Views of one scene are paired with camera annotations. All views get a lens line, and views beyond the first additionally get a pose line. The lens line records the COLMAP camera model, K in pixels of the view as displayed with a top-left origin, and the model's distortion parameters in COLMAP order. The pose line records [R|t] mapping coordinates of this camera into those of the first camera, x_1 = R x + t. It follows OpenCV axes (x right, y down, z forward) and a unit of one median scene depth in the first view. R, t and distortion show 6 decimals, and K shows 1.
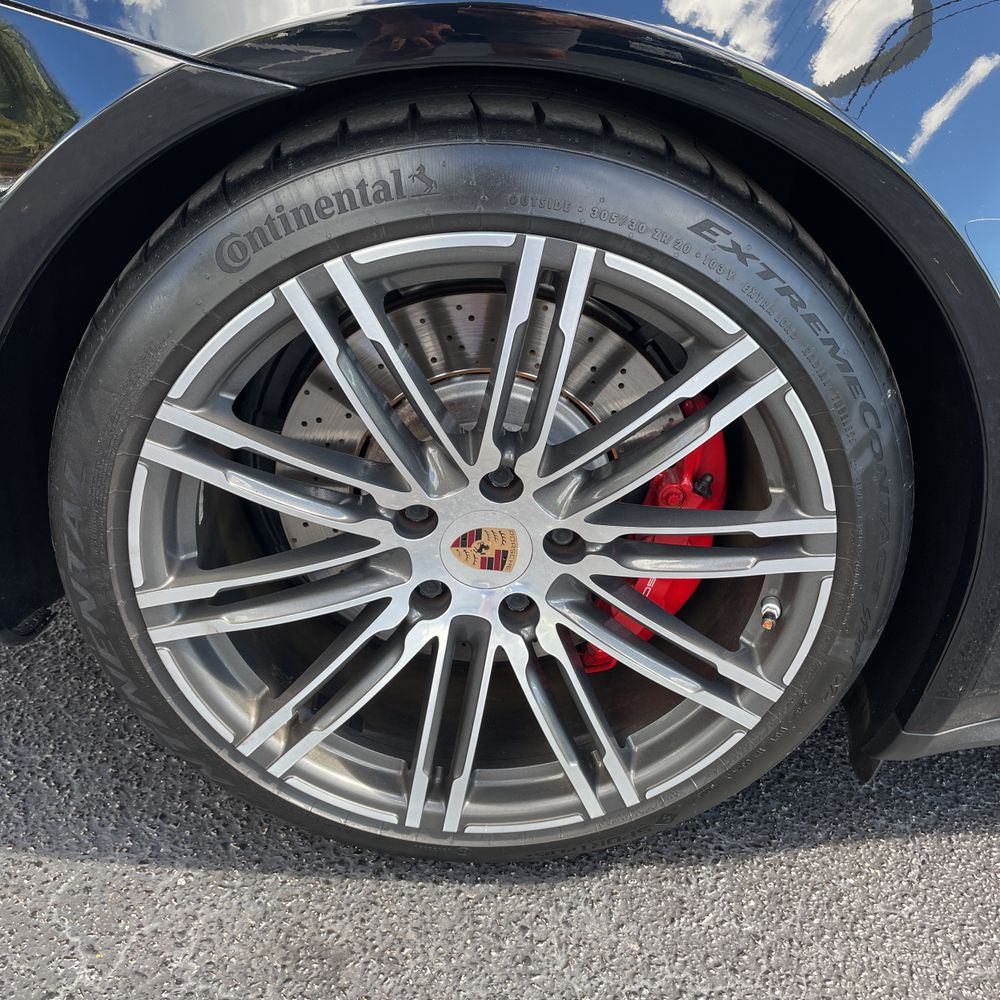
lens RADIAL K [[1007.1, 0, 503.4], [0, 1007.1, 489.0], [0, 0, 1]] dist [0.084310, -0.106922]
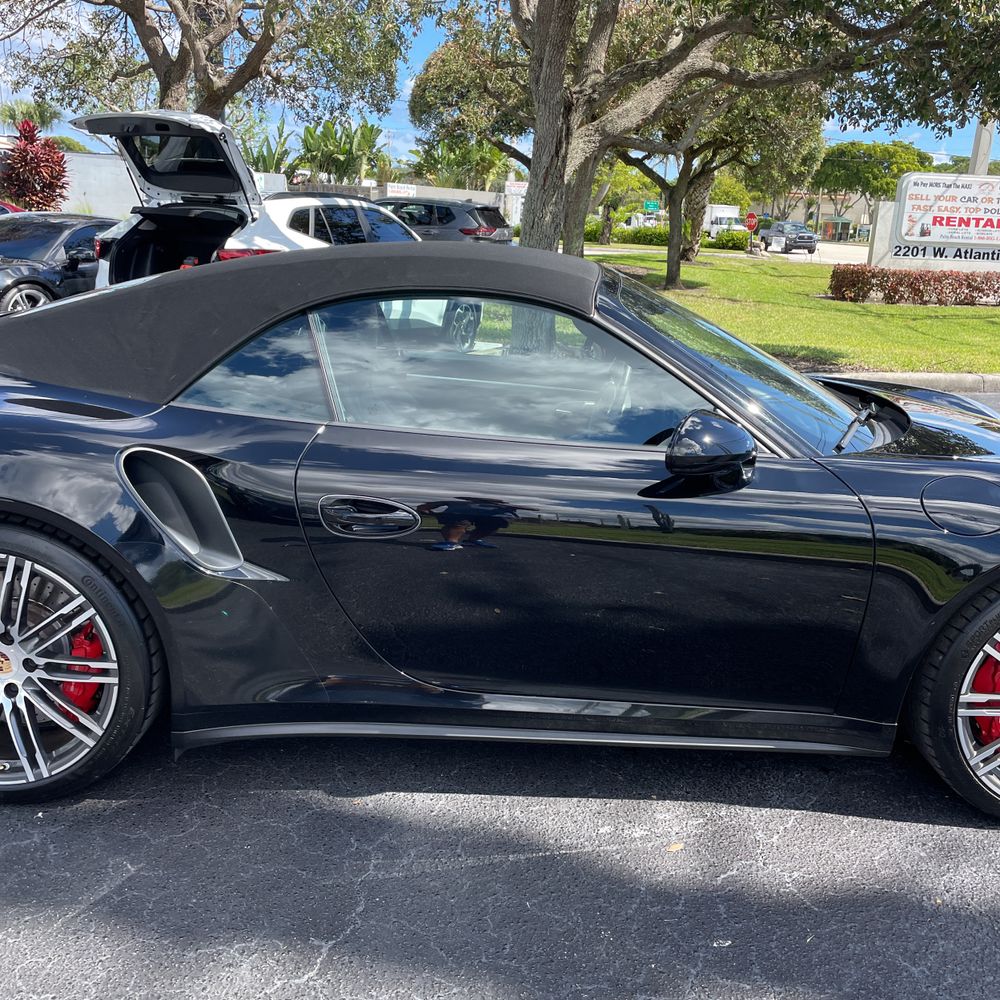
lens RADIAL K [[1004.6, 0, 498.5], [0, 1004.6, 504.3], [0, 0, 1]] dist [0.078980, -0.100858]
pose [[0.989401, 0.139733, 0.039502, 1.130245], [-0.124646, 0.956813, -0.262624, 0.202229], [-0.074494, 0.254917, 0.964089, -1.833756]]
